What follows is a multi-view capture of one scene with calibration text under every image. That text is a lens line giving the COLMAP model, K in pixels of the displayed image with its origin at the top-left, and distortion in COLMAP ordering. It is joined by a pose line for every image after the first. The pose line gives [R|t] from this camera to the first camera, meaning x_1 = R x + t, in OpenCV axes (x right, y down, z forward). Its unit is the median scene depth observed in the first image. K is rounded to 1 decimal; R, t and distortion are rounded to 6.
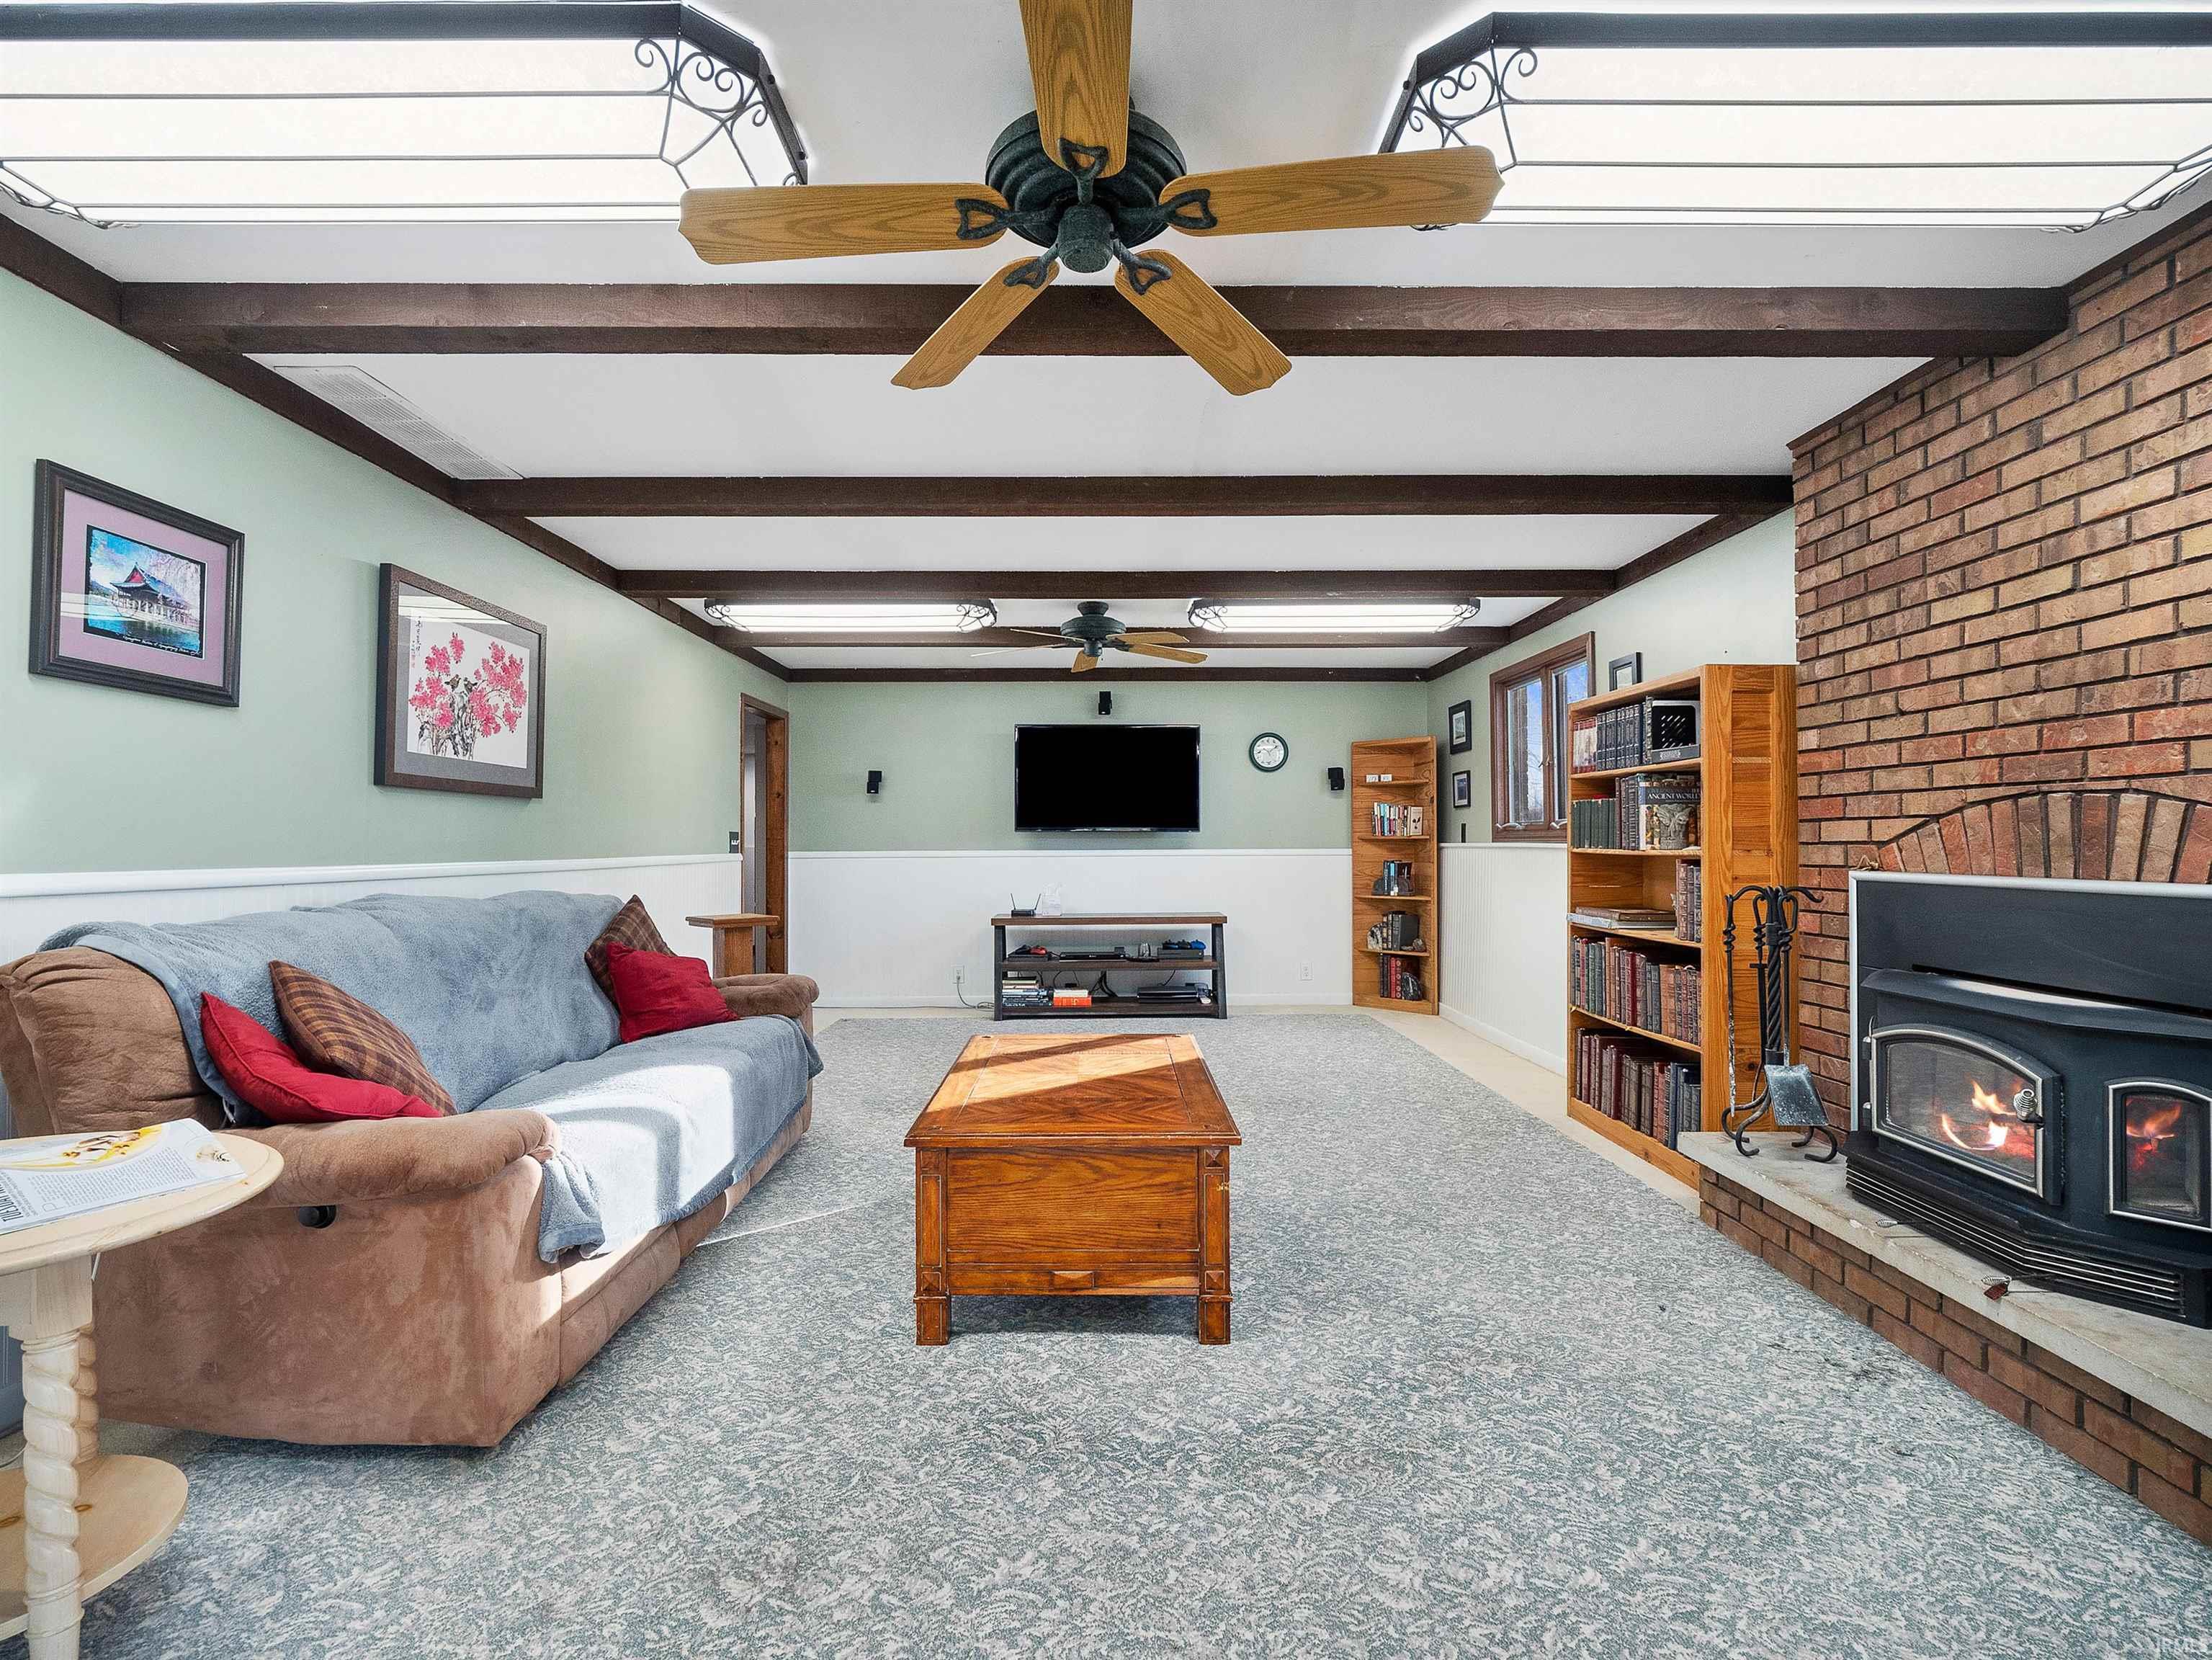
lens RADIAL K [[1094.3, 0, 1101.2], [0, 1094.3, 825.7], [0, 0, 1]] dist [-0.004165, -0.002077]
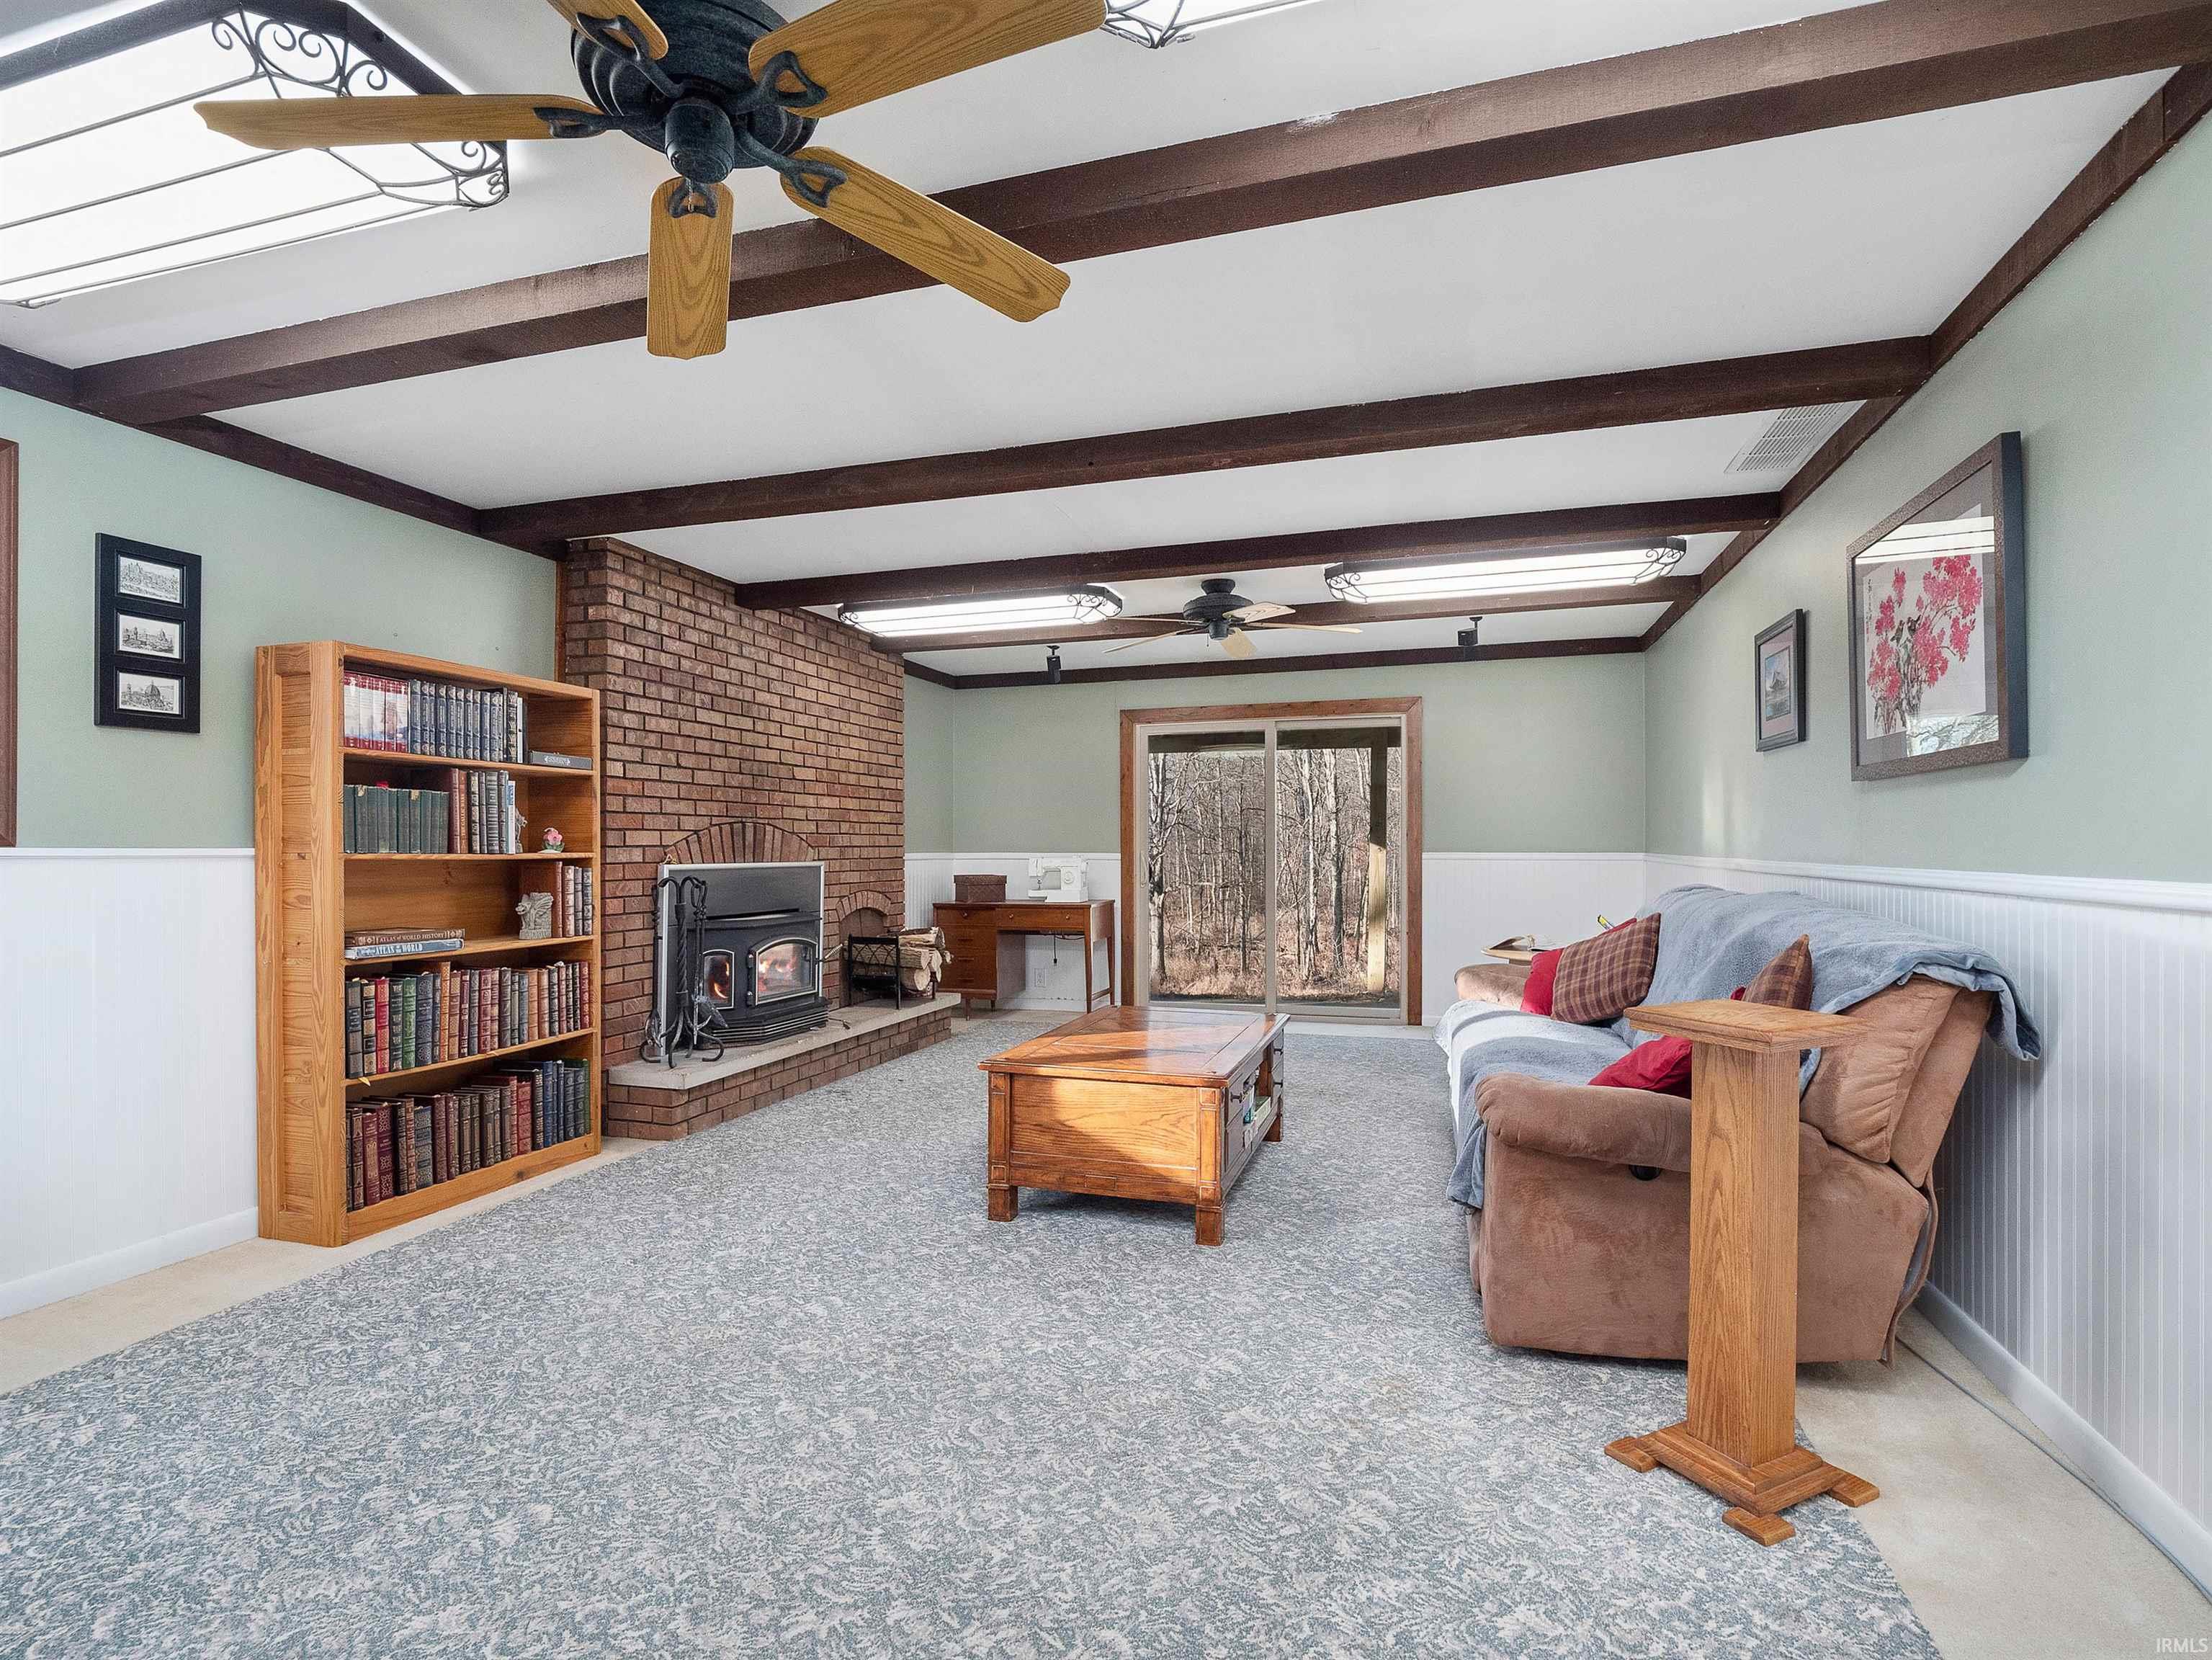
lens RADIAL K [[1094.3, 0, 1102.0], [0, 1094.3, 841.5], [0, 0, 1]] dist [-0.004165, -0.002077]
pose [[-0.954614, 0.003653, 0.297823, -0.347552], [-0.002499, 0.999791, -0.020272, 0.039312], [-0.297835, -0.020096, -0.954406, 2.318389]]
